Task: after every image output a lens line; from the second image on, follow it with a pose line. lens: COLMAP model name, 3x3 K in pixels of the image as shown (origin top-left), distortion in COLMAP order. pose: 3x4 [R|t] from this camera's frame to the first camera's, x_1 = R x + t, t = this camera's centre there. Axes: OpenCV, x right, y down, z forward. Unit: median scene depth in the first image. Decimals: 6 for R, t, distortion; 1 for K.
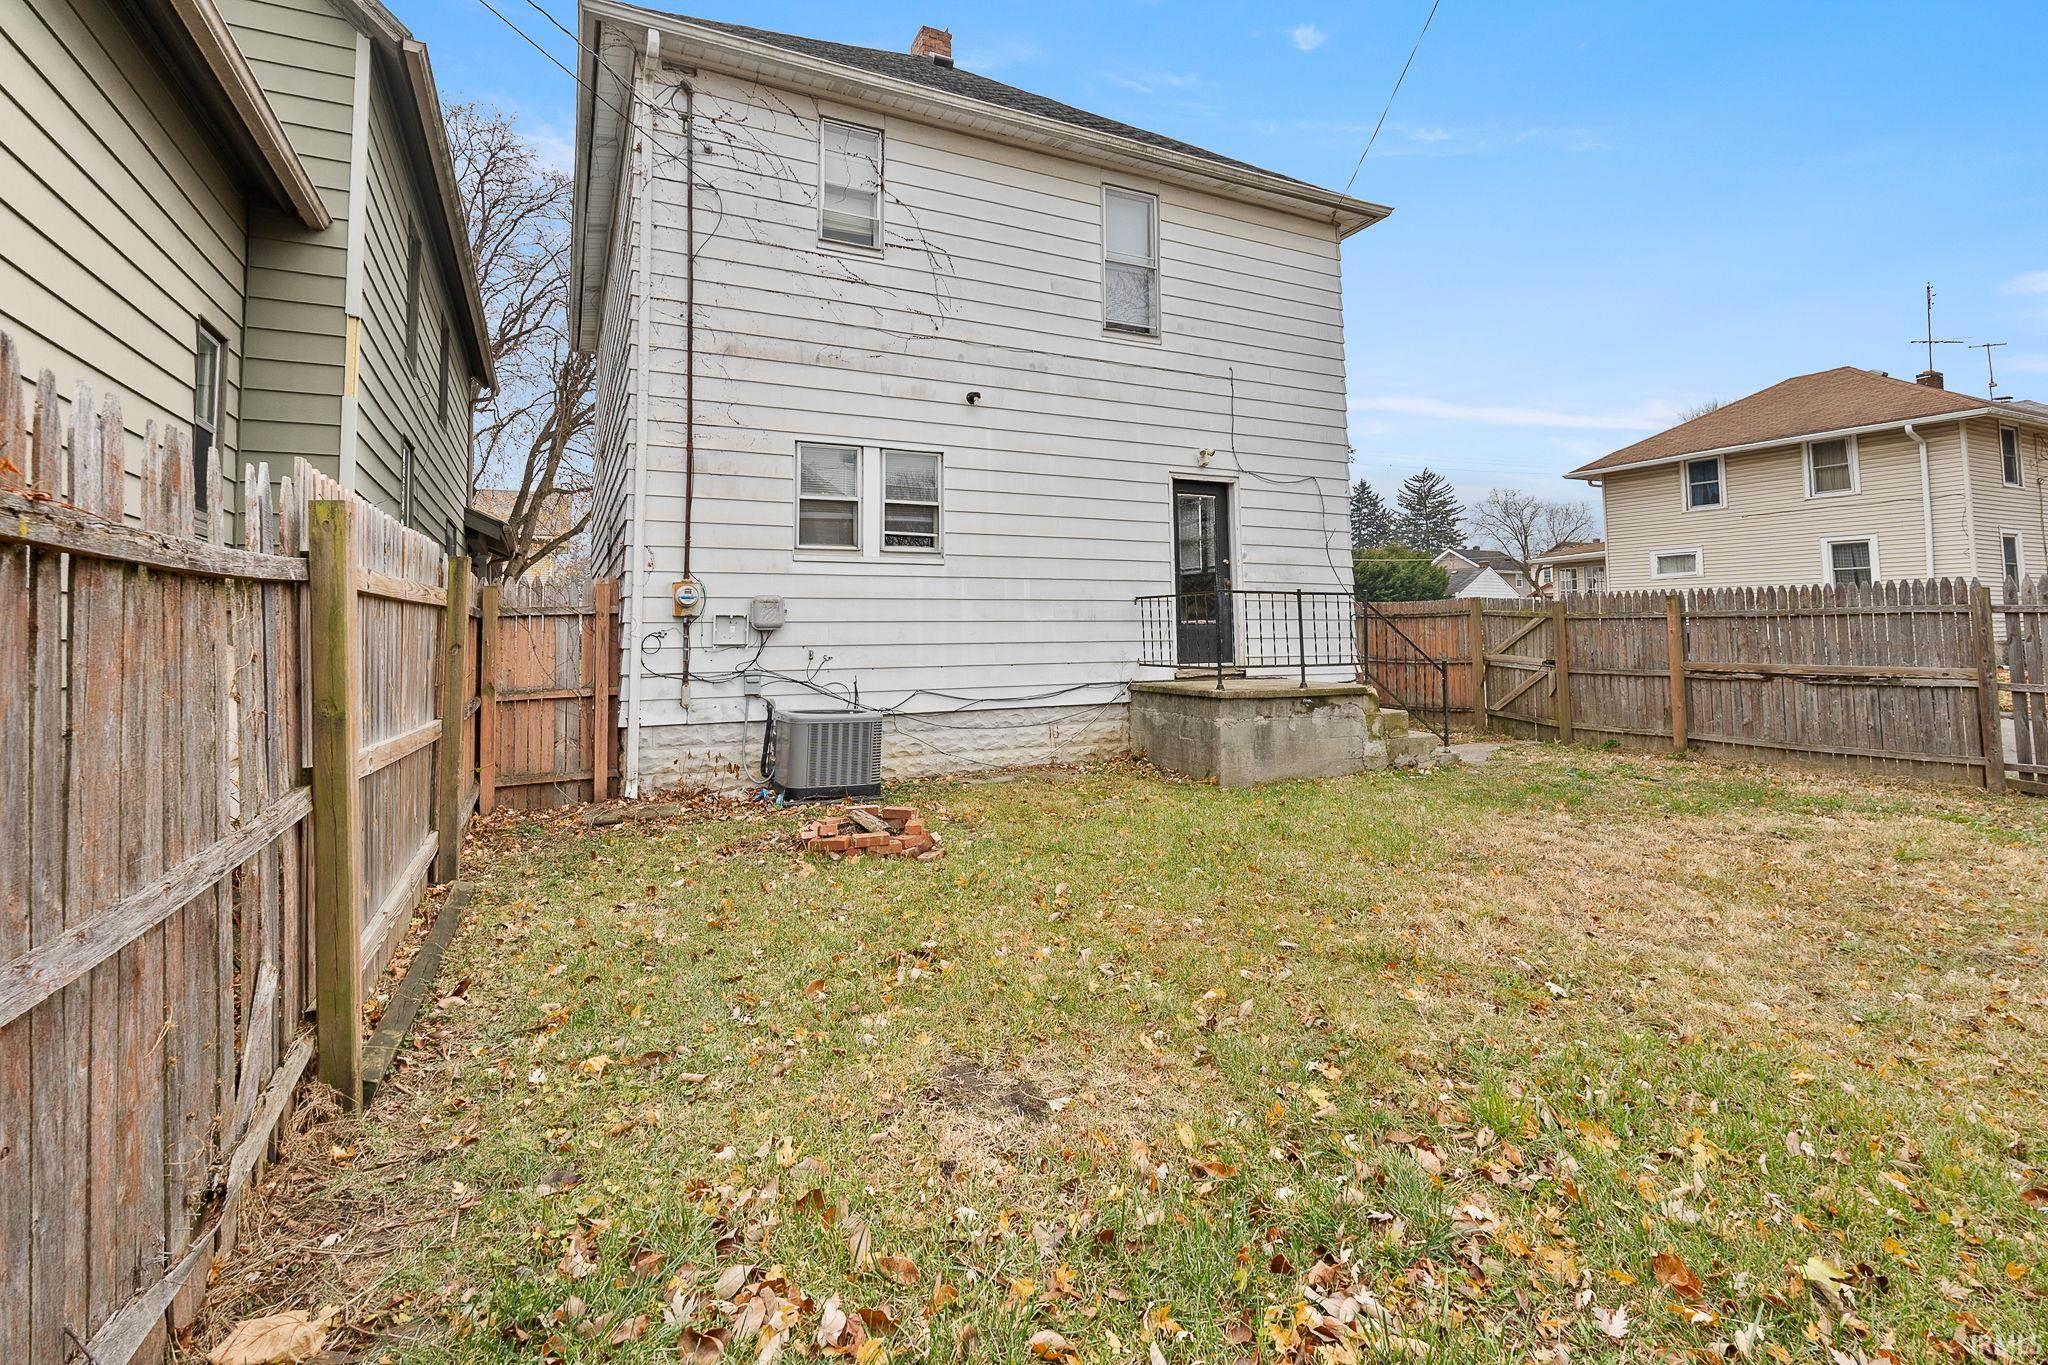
lens RADIAL K [[967.8, 0, 1035.0], [0, 967.8, 558.7], [0, 0, 1]] dist [0.002107, -0.000149]
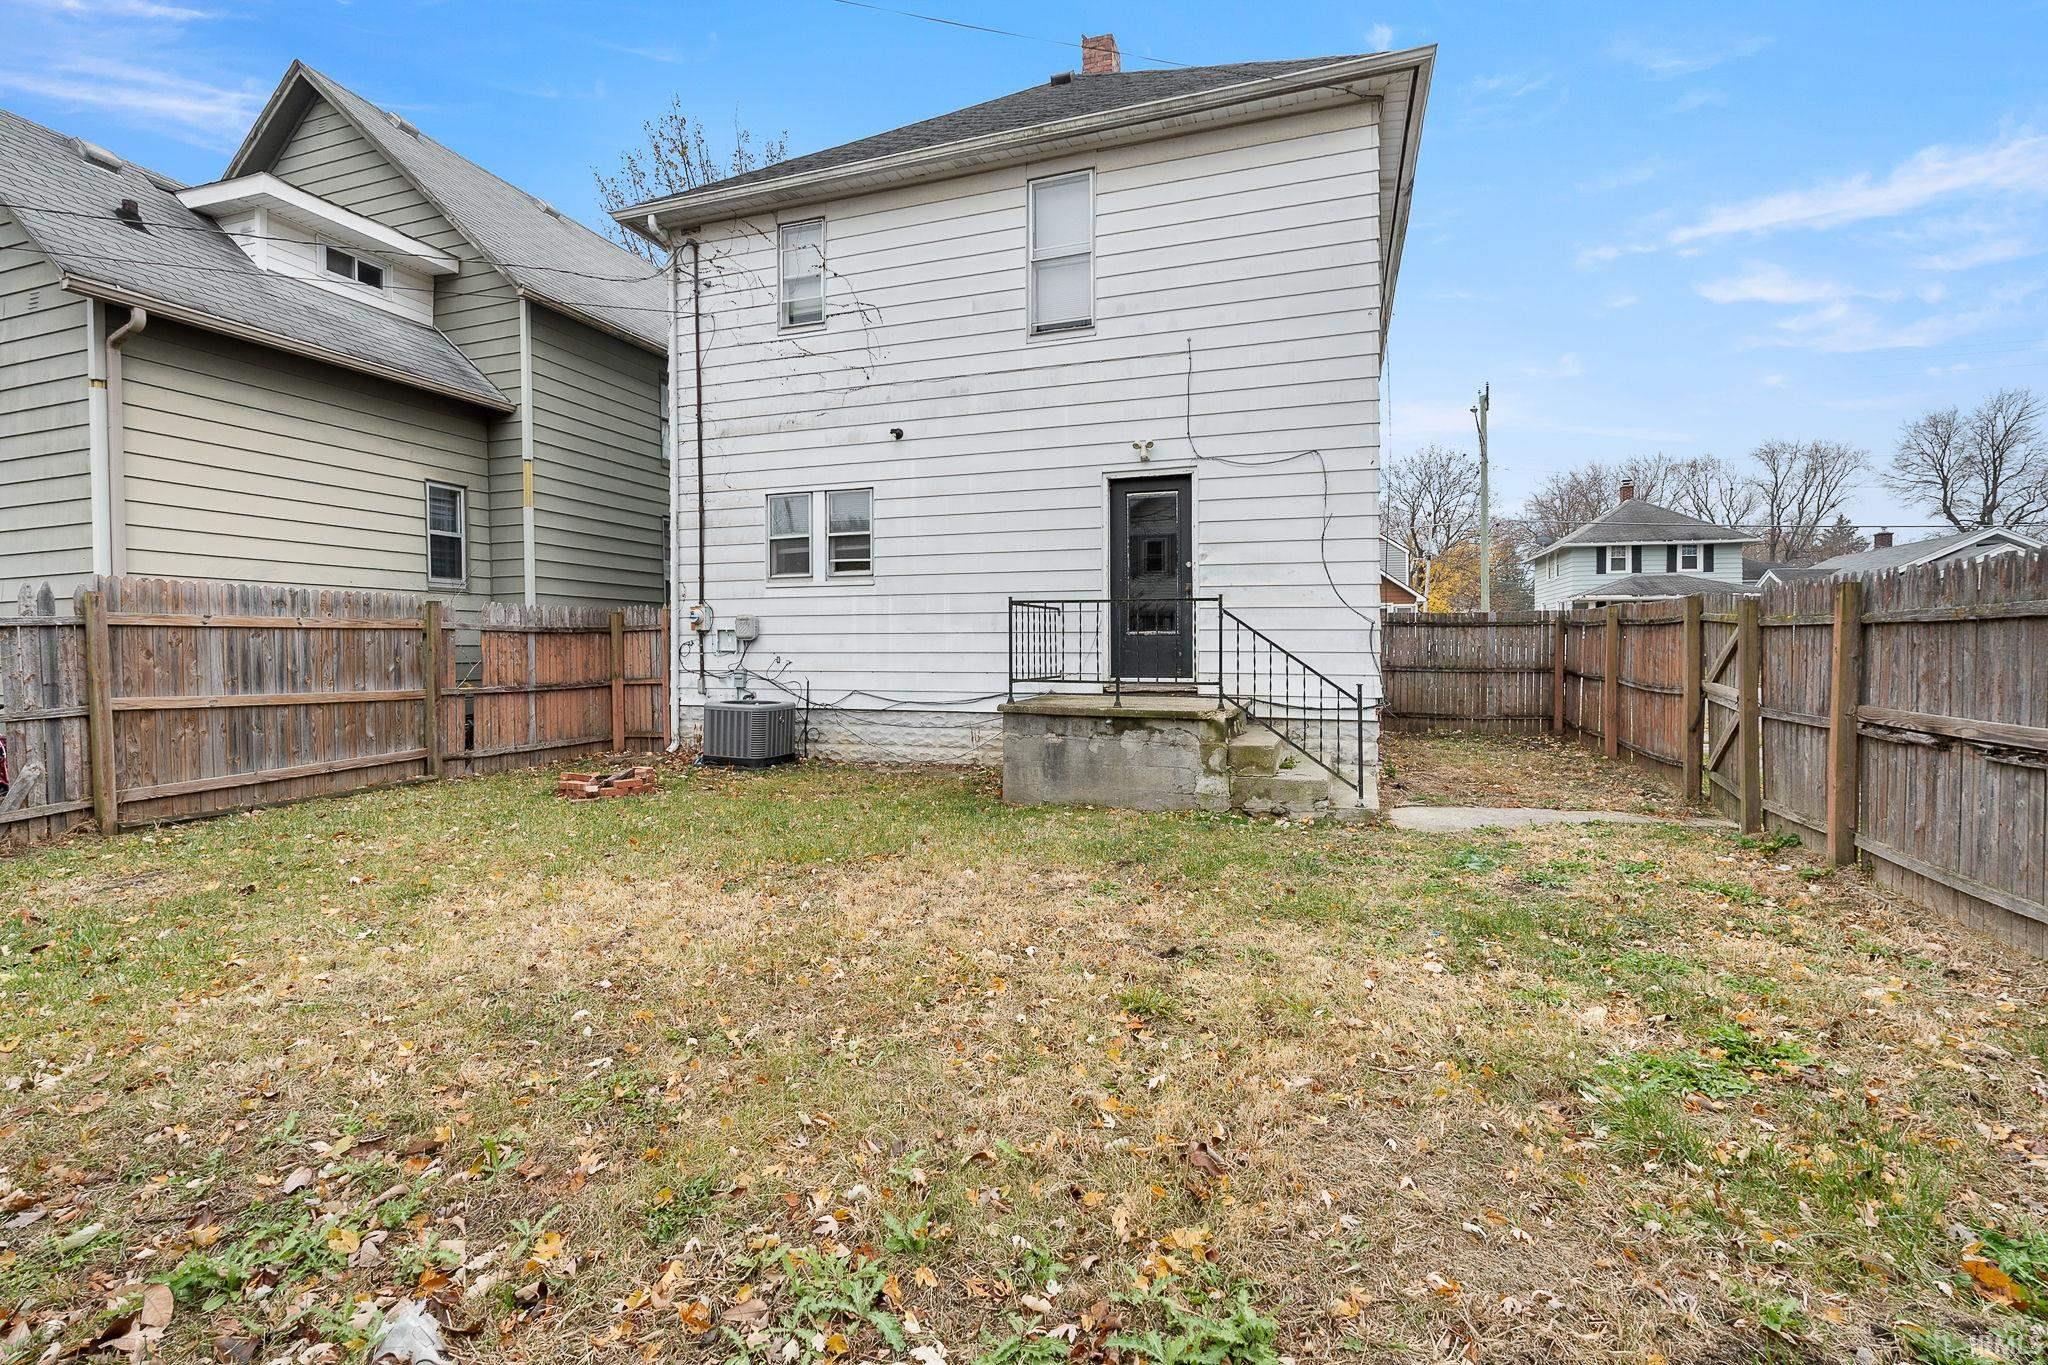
lens RADIAL K [[900.9, 0, 1022.3], [0, 900.9, 661.8], [0, 0, 1]] dist [0.002152, -0.001006]
pose [[0.690777, 0.020399, -0.722780, 0.812824], [0.051087, 0.995727, 0.076927, 0.024074], [0.721261, -0.090064, 0.686783, 0.374381]]
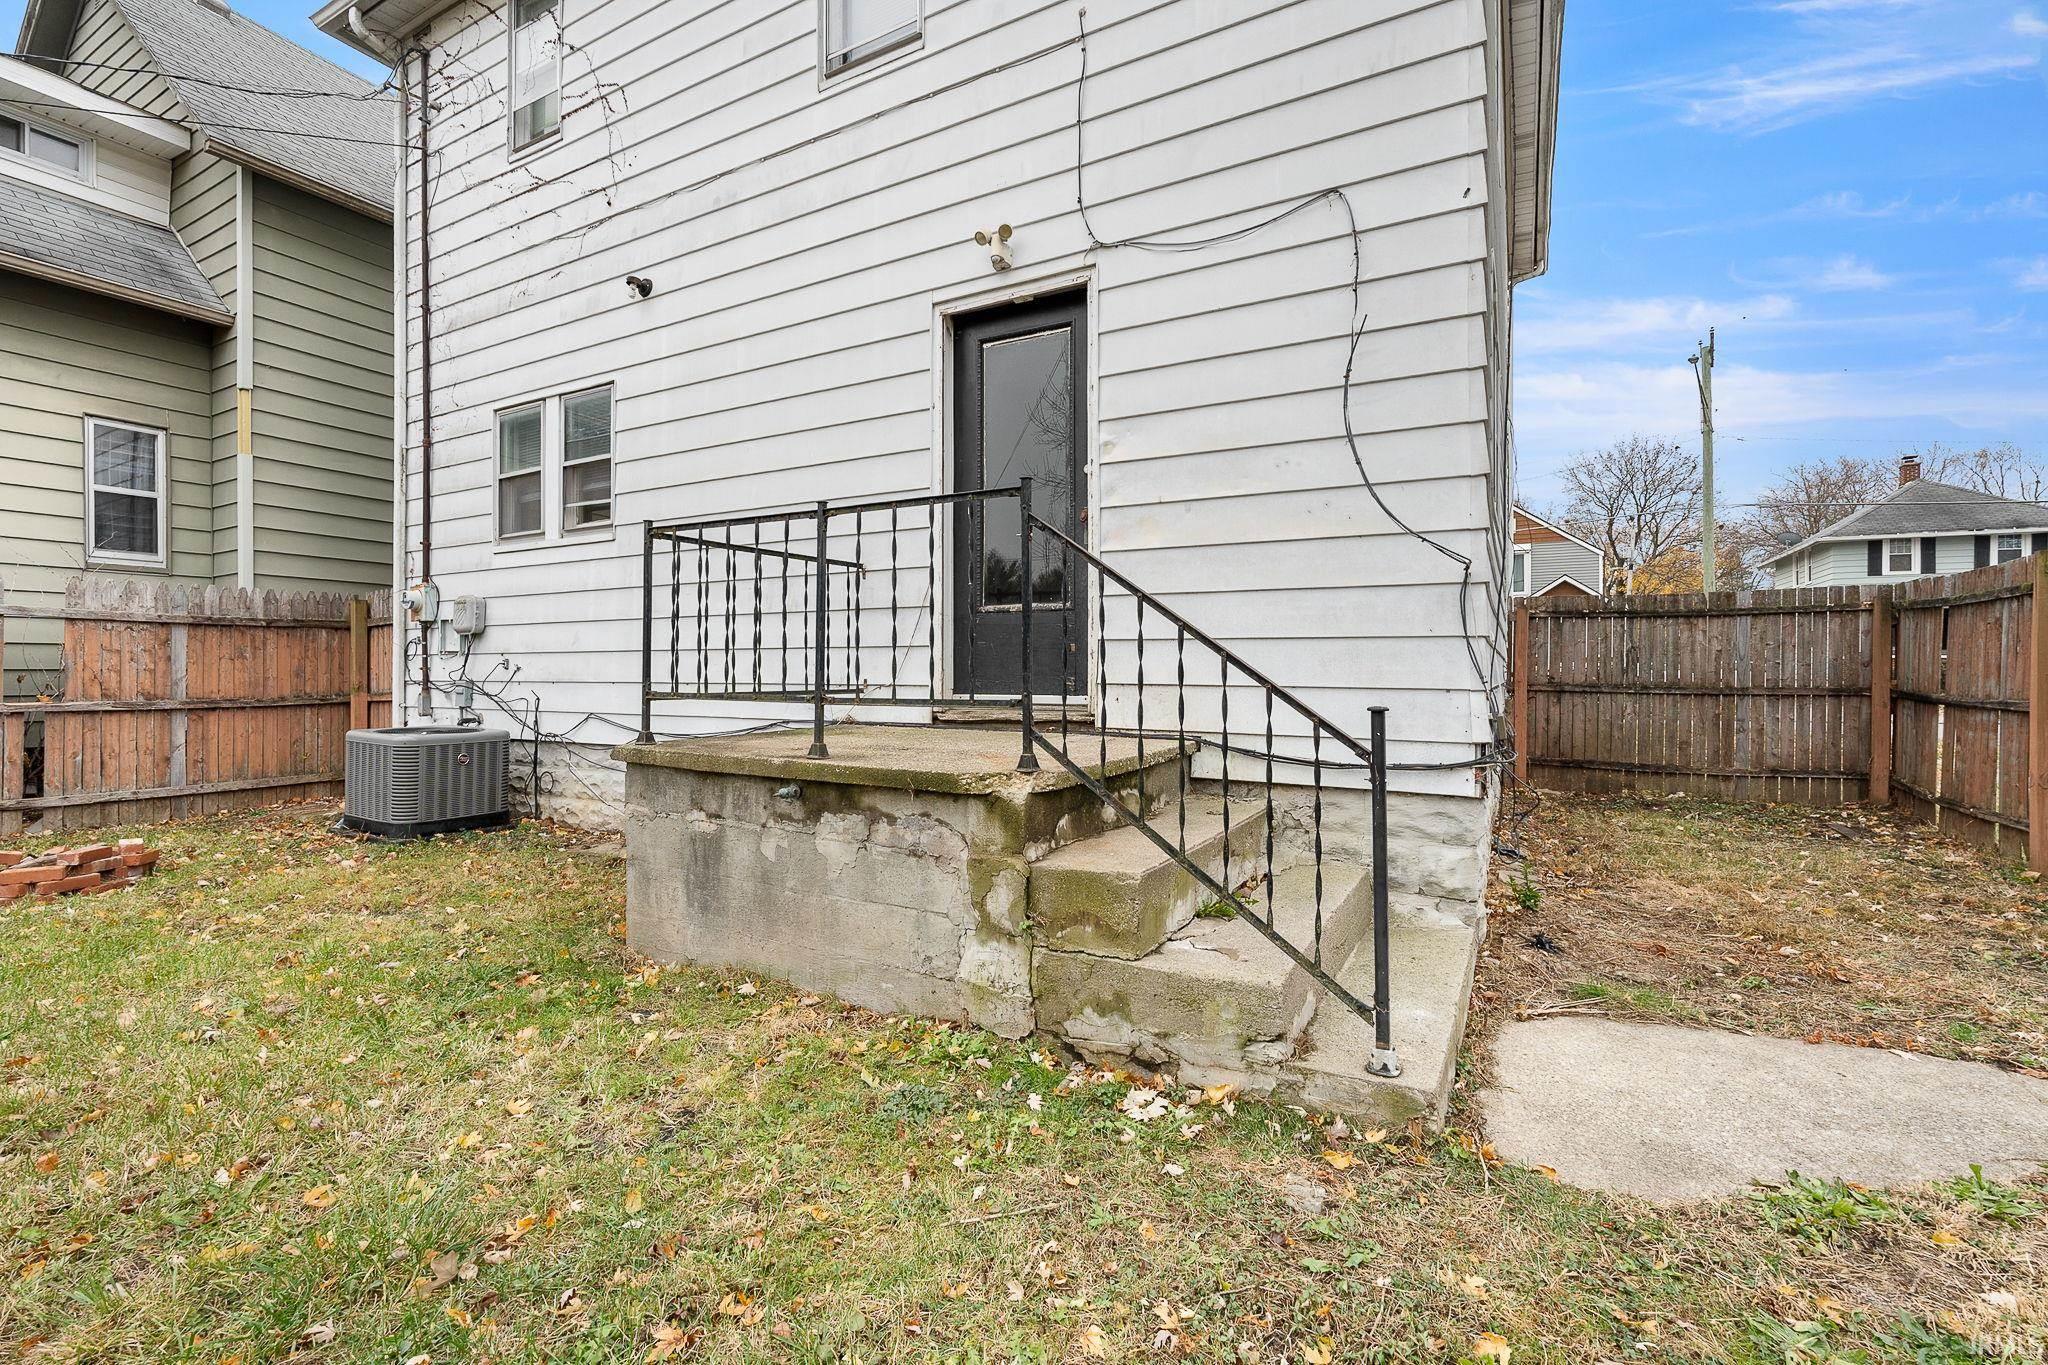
lens RADIAL K [[900.9, 0, 1017.3], [0, 900.9, 671.6], [0, 0, 1]] dist [0.002152, -0.001006]
pose [[0.553914, 0.009406, -0.832520, 0.618976], [0.057835, 0.997086, 0.049746, 0.086254], [0.830562, -0.075704, 0.551756, 0.870879]]
